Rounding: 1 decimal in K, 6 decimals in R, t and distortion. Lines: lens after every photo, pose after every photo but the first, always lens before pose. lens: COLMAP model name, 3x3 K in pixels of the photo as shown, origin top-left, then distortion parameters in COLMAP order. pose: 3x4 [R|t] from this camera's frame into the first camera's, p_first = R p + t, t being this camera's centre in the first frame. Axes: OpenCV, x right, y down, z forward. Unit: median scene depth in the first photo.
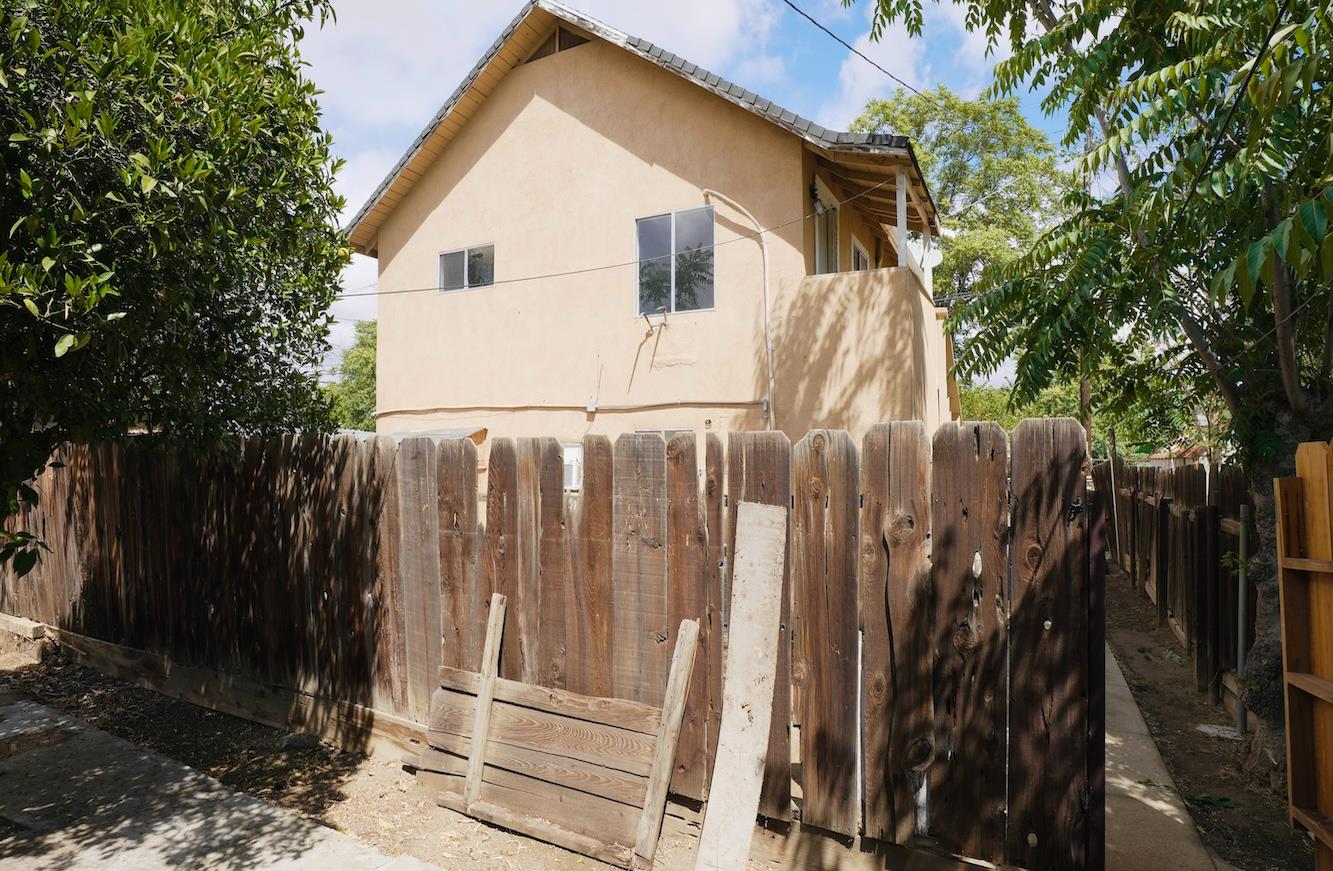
lens RADIAL K [[717.1, 0, 668.0], [0, 717.1, 430.5], [0, 0, 1]] dist [0.000366, -0.001617]
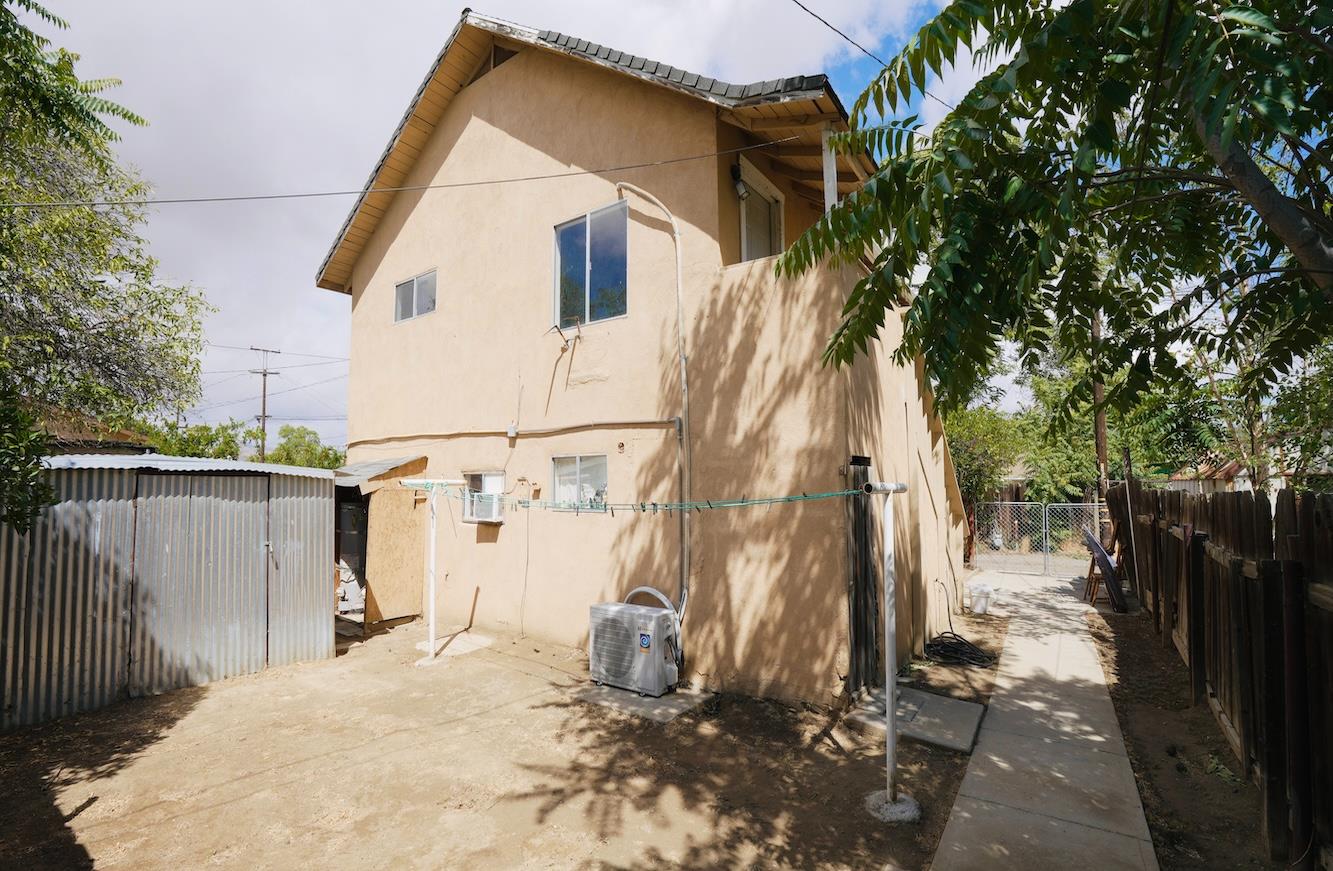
lens RADIAL K [[586.9, 0, 666.0], [0, 586.9, 443.4], [0, 0, 1]] dist [-0.028843, 0.001517]
pose [[0.992045, -0.017850, -0.124612, 0.195938], [0.014241, 0.999455, -0.029786, 0.007790], [0.125076, 0.027774, 0.991758, 0.302209]]
